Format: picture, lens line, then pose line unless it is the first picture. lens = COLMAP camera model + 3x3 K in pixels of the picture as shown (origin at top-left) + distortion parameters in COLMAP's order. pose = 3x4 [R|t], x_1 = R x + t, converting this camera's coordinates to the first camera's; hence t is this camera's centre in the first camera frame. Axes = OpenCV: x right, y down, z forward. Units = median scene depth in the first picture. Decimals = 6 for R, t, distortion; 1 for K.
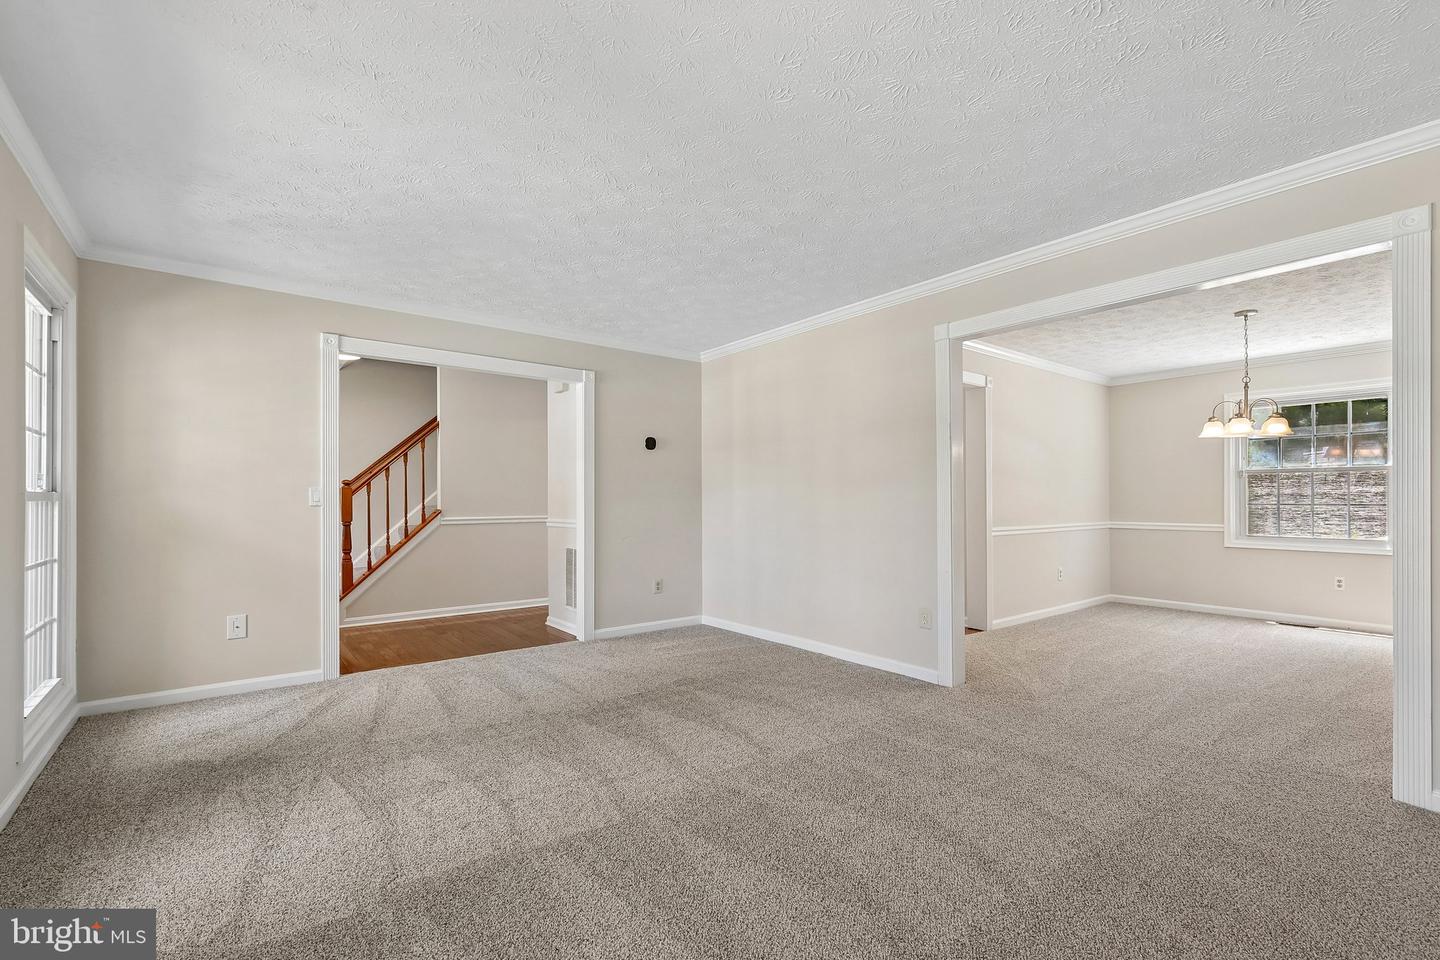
lens RADIAL K [[636.8, 0, 718.1], [0, 636.8, 490.5], [0, 0, 1]] dist [0.002833, 0.000390]
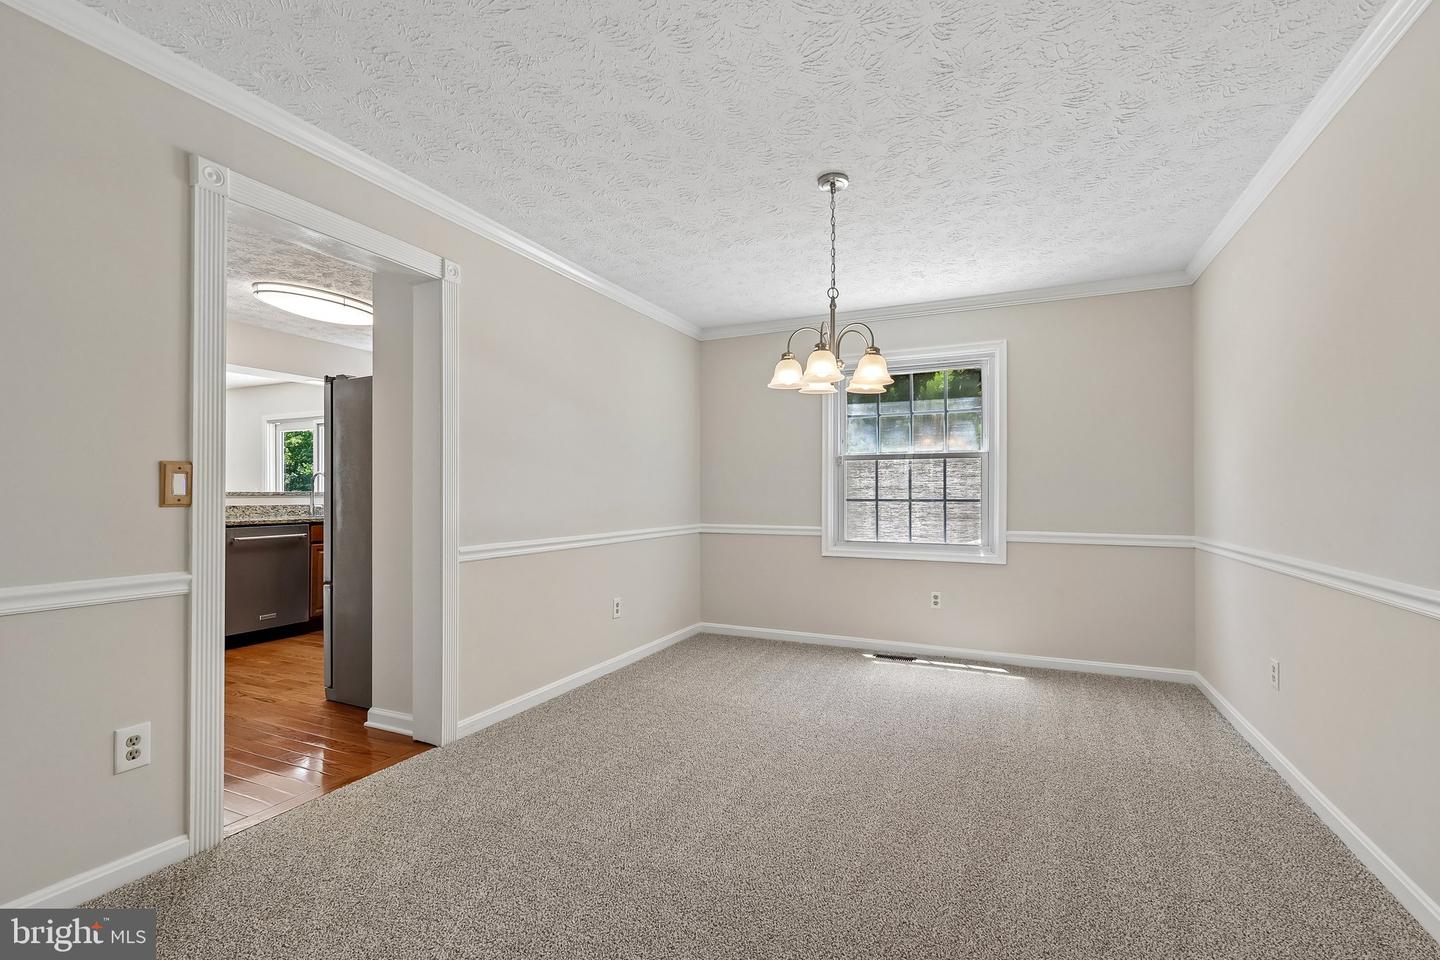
lens RADIAL K [[636.8, 0, 713.4], [0, 636.8, 485.0], [0, 0, 1]] dist [0.002833, 0.000390]
pose [[0.894320, 0.005385, 0.447395, 0.376013], [-0.005038, 0.999985, -0.001966, 0.006303], [-0.447399, -0.000496, 0.894334, 0.421153]]
